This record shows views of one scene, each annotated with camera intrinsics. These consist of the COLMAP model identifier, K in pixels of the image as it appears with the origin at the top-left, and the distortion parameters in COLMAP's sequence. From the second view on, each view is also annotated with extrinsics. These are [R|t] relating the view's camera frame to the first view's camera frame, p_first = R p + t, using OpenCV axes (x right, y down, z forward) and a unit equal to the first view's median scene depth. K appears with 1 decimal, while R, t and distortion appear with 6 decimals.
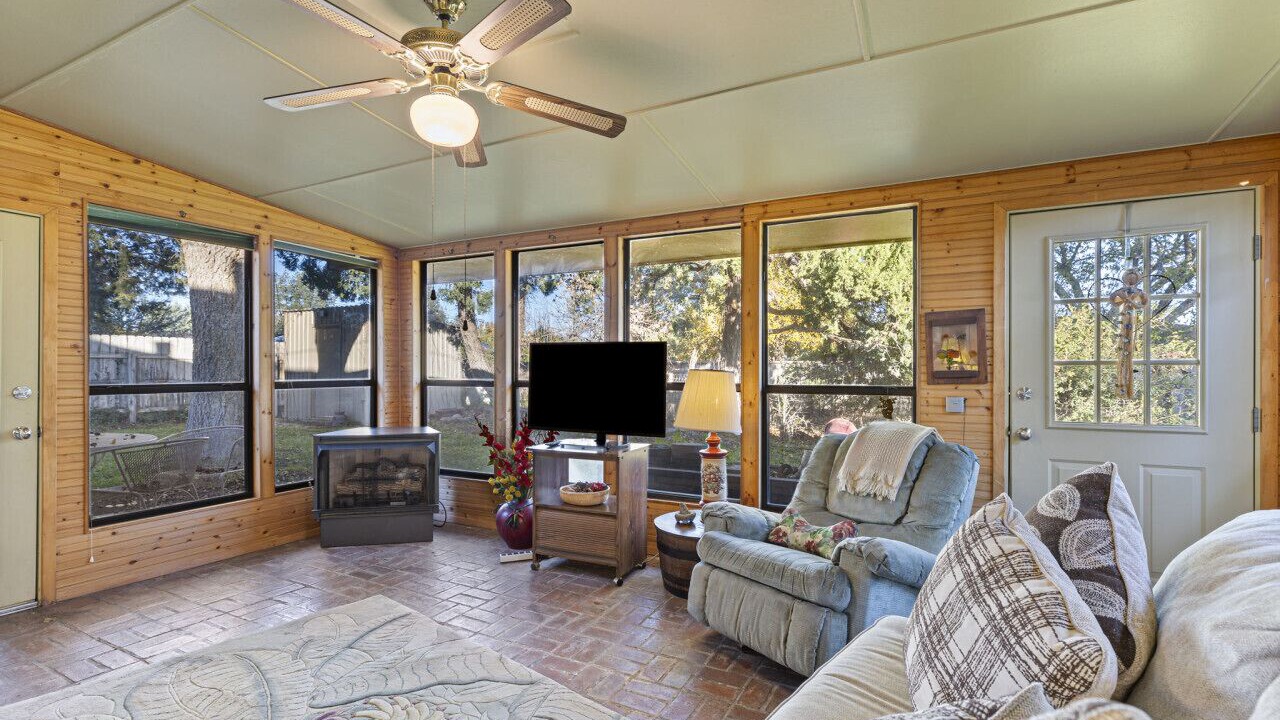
lens RADIAL K [[579.7, 0, 641.4], [0, 579.7, 369.4], [0, 0, 1]] dist [0.002844, 0.000238]
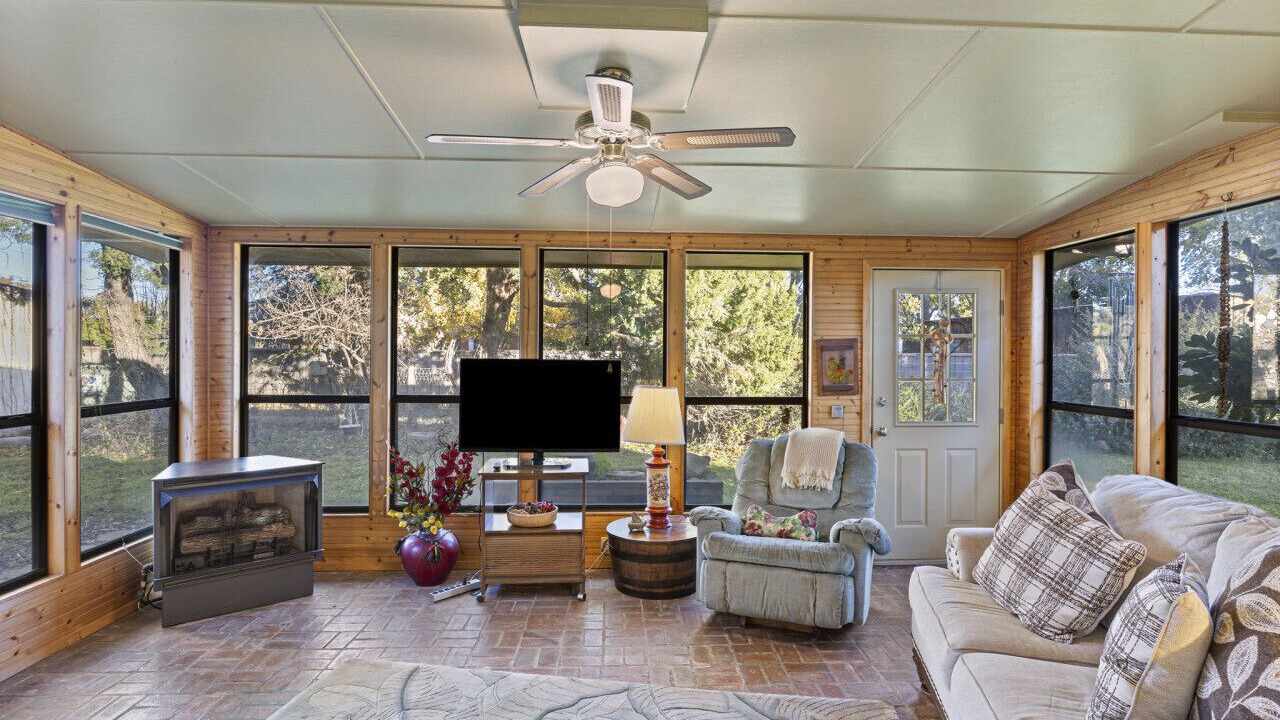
lens RADIAL K [[644.9, 0, 671.3], [0, 644.9, 356.2], [0, 0, 1]] dist [-0.002927, -0.000794]
pose [[0.867507, 0.003813, 0.497410, -0.475485], [-0.004579, 0.999989, 0.000319, -0.058332], [-0.497403, -0.002555, 0.867516, -0.061495]]
